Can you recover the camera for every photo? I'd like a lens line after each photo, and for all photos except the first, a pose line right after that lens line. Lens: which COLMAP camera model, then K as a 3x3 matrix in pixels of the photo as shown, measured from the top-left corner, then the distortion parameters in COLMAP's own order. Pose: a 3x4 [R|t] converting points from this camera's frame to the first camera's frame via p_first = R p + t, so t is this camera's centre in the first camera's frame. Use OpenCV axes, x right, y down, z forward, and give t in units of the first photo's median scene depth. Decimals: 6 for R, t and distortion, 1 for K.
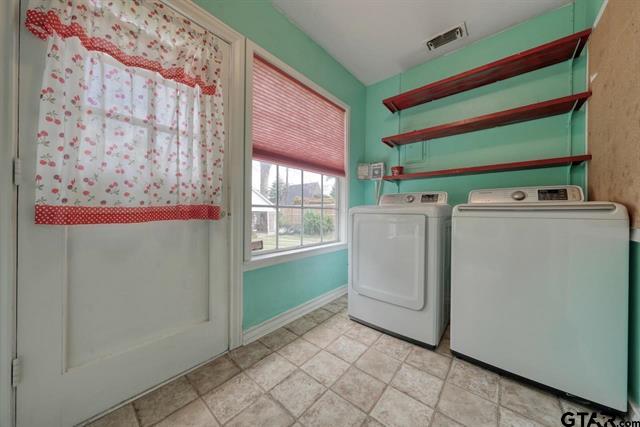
lens RADIAL K [[216.7, 0, 319.2], [0, 216.7, 213.5], [0, 0, 1]] dist [-0.007945, 0.000652]
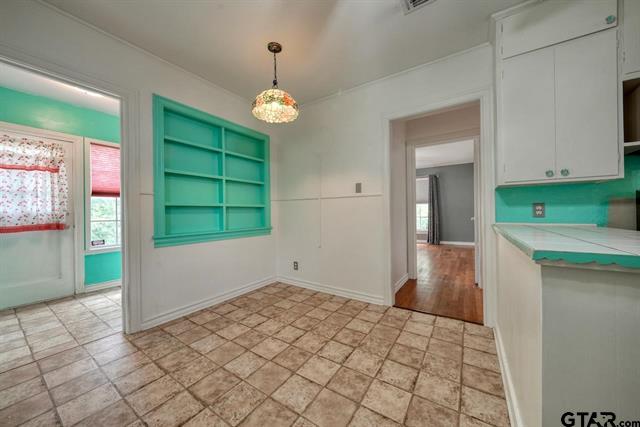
lens RADIAL K [[227.3, 0, 322.1], [0, 227.3, 214.0], [0, 0, 1]] dist [-0.007546, 0.000192]
pose [[0.992876, -0.021925, 0.117119, 1.982386], [0.022474, 0.999742, -0.003370, -0.067963], [-0.117015, 0.005978, 0.993112, -1.648053]]
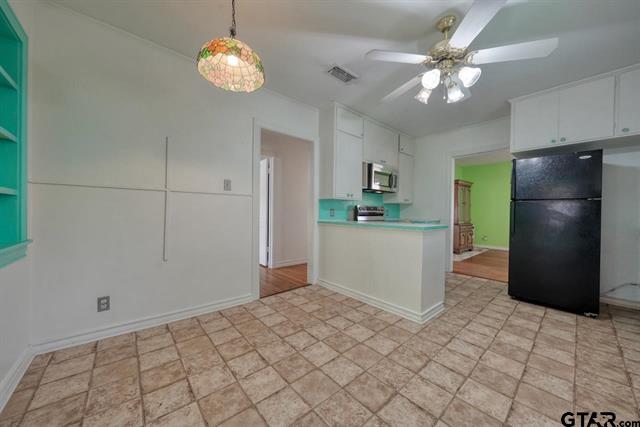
lens RADIAL K [[227.3, 0, 316.7], [0, 227.3, 215.7], [0, 0, 1]] dist [-0.007546, 0.000192]
pose [[0.160341, -0.022608, 0.986803, 0.745978], [0.000350, 0.999739, 0.022847, -0.096798], [-0.987062, -0.003318, 0.160307, -0.616335]]
